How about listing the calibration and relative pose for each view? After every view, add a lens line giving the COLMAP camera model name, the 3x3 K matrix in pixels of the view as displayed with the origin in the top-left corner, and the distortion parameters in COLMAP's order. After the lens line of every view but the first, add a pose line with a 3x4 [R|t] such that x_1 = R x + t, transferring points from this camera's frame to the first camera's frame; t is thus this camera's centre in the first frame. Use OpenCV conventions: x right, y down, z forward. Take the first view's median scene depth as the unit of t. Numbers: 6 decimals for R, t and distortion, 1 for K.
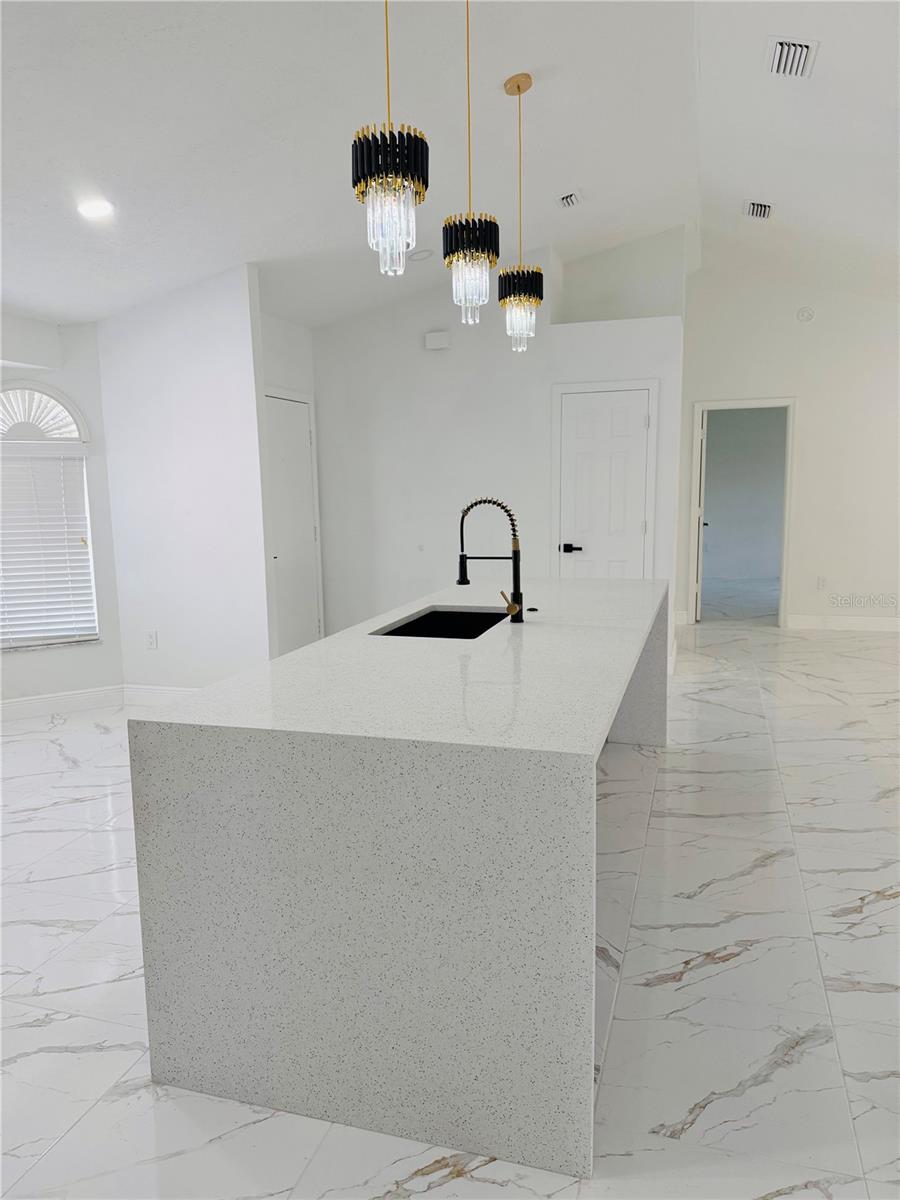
lens RADIAL K [[831.6, 0, 451.3], [0, 831.6, 612.3], [0, 0, 1]] dist [0.055497, -0.071310]
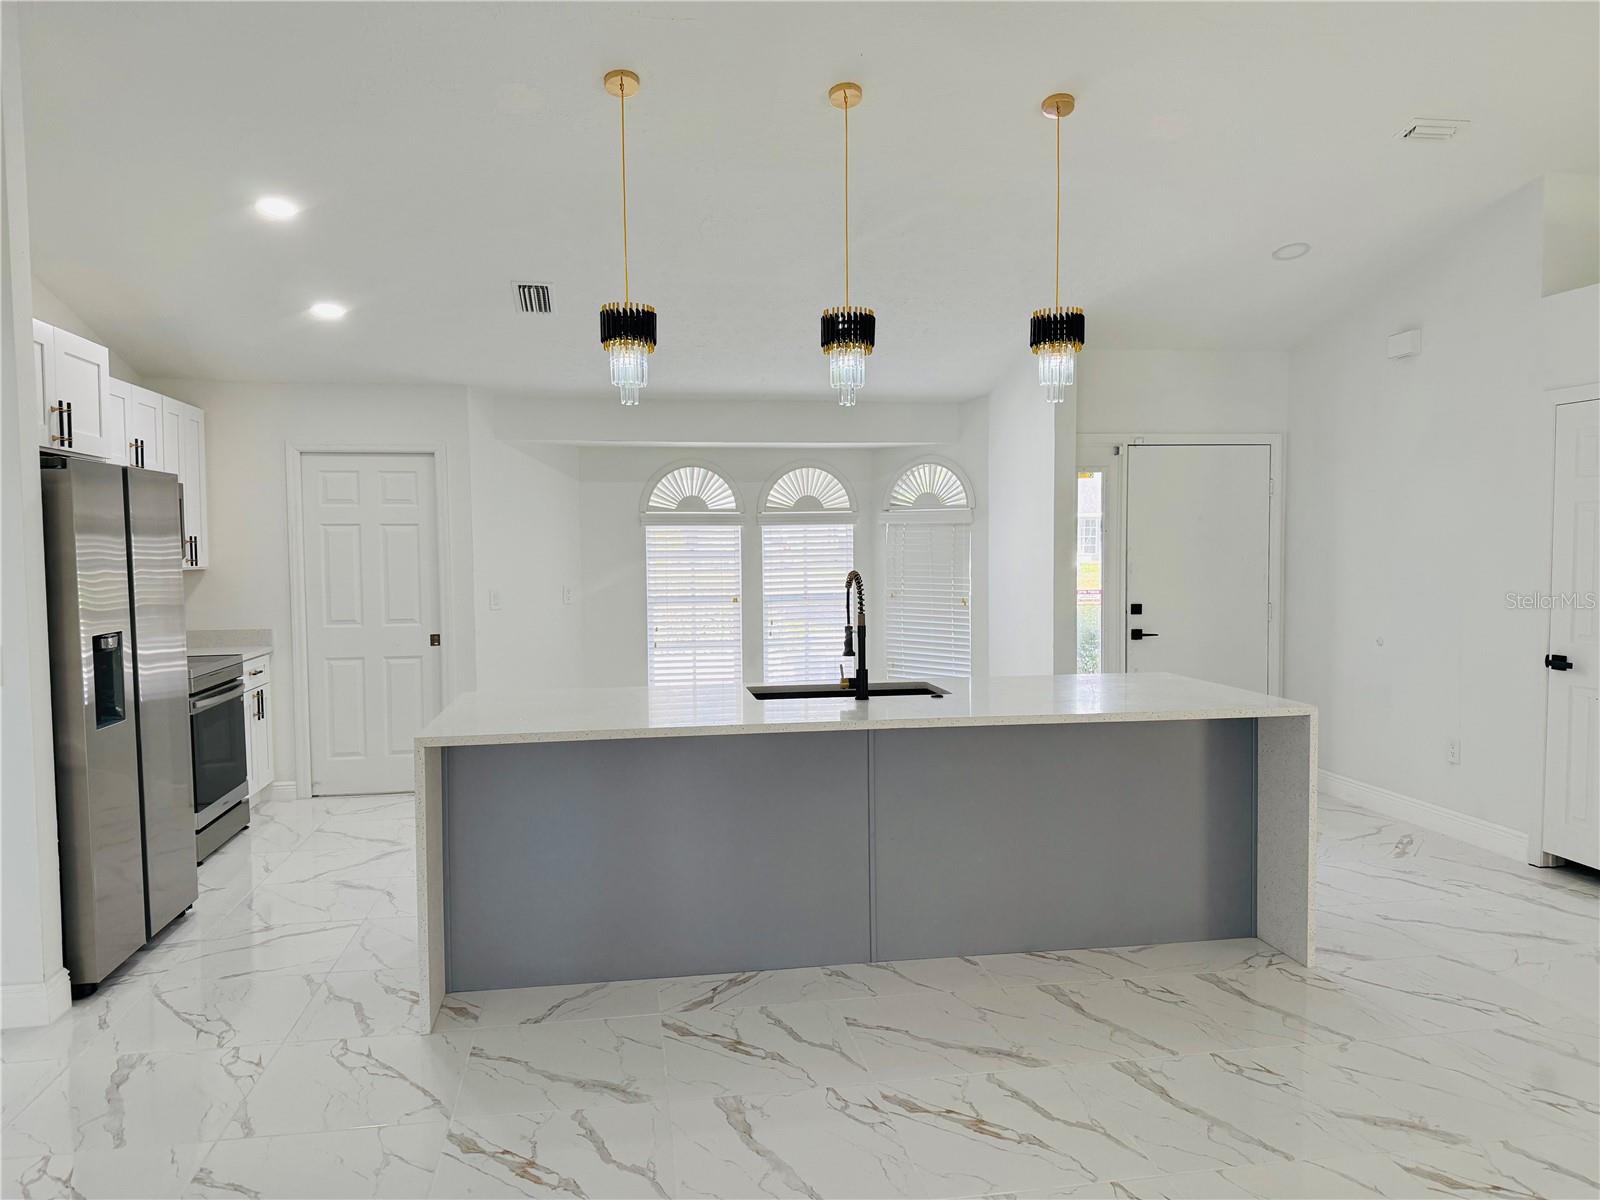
lens RADIAL K [[1108.8, 0, 800.0], [0, 1108.8, 600.0], [0, 0, 1]] dist [0.055497, -0.071310]
pose [[0.450957, 0.054123, -0.890903, 0.729689], [-0.137257, 0.990492, -0.009304, -0.048945], [0.881929, 0.126479, 0.454098, 0.204971]]
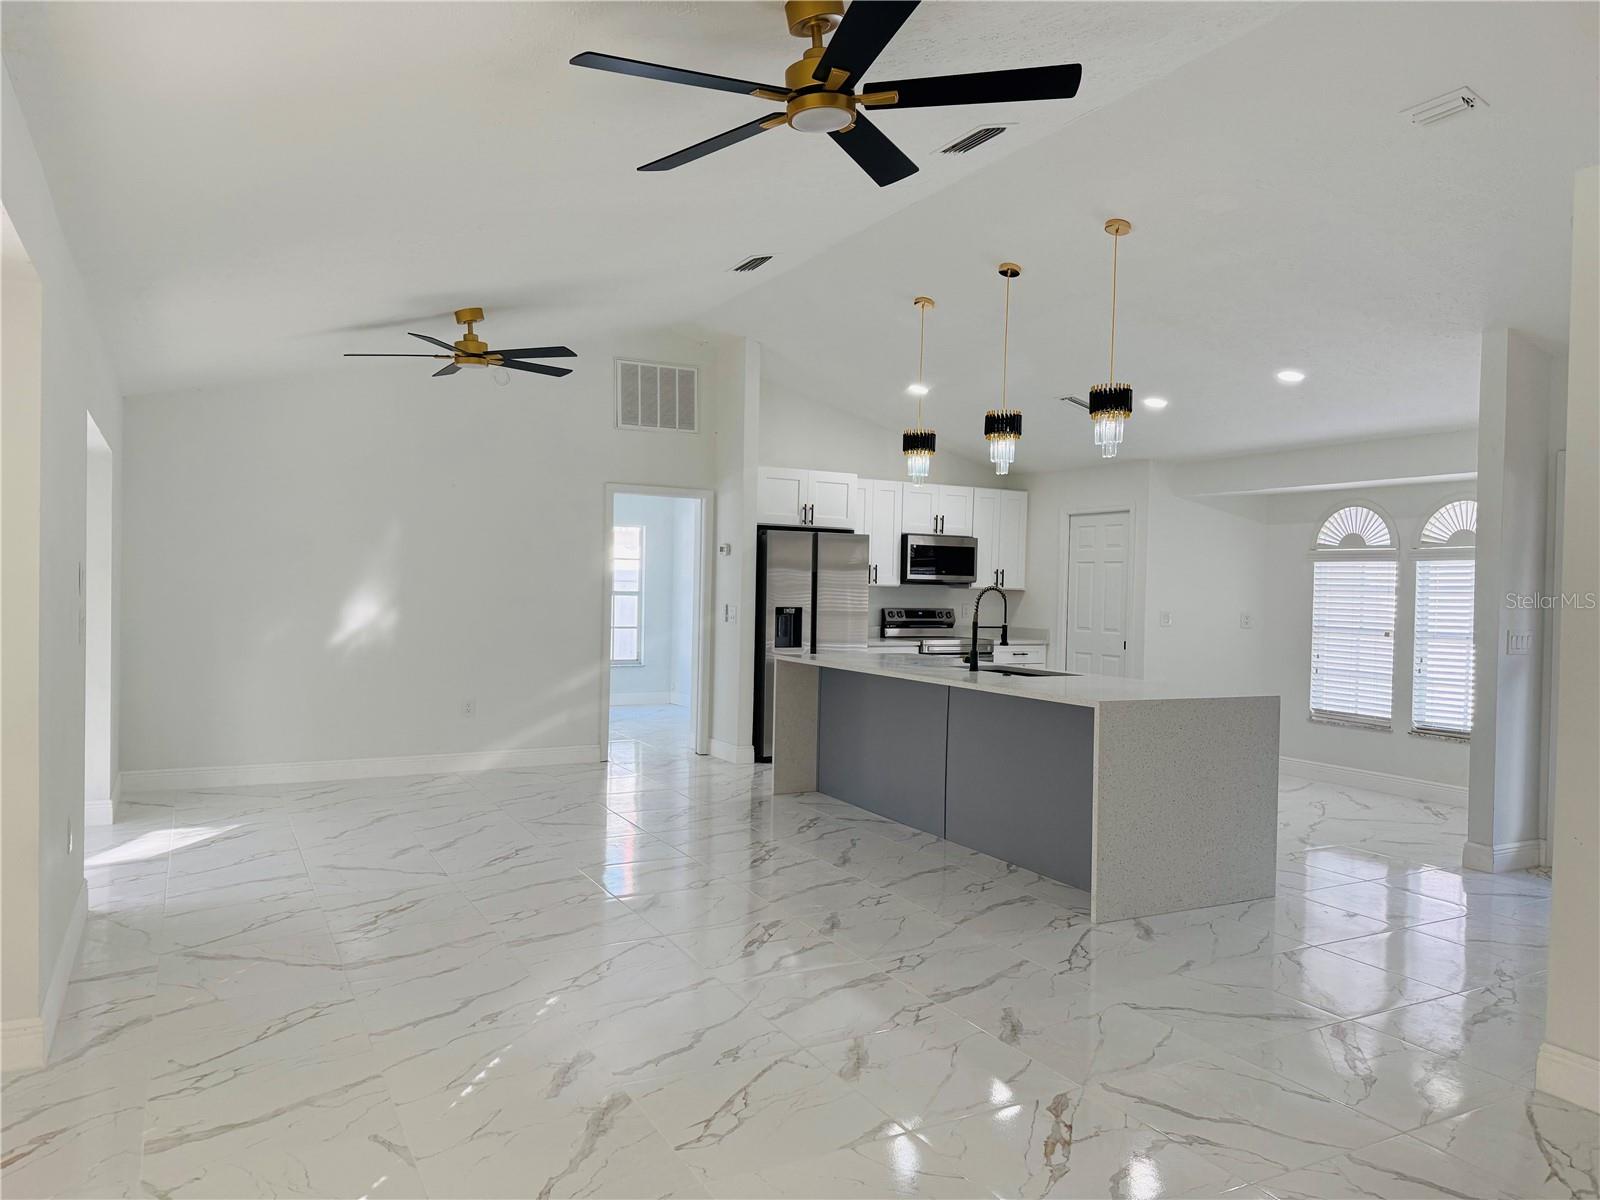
lens RADIAL K [[1101.2, 0, 804.3], [0, 1101.2, 603.5], [0, 0, 1]] dist [0.108719, -0.146262]
pose [[-0.695466, 0.013608, -0.718431, 1.026634], [-0.119436, 0.983723, 0.134251, -0.201910], [0.708564, 0.179174, -0.682520, 1.276303]]
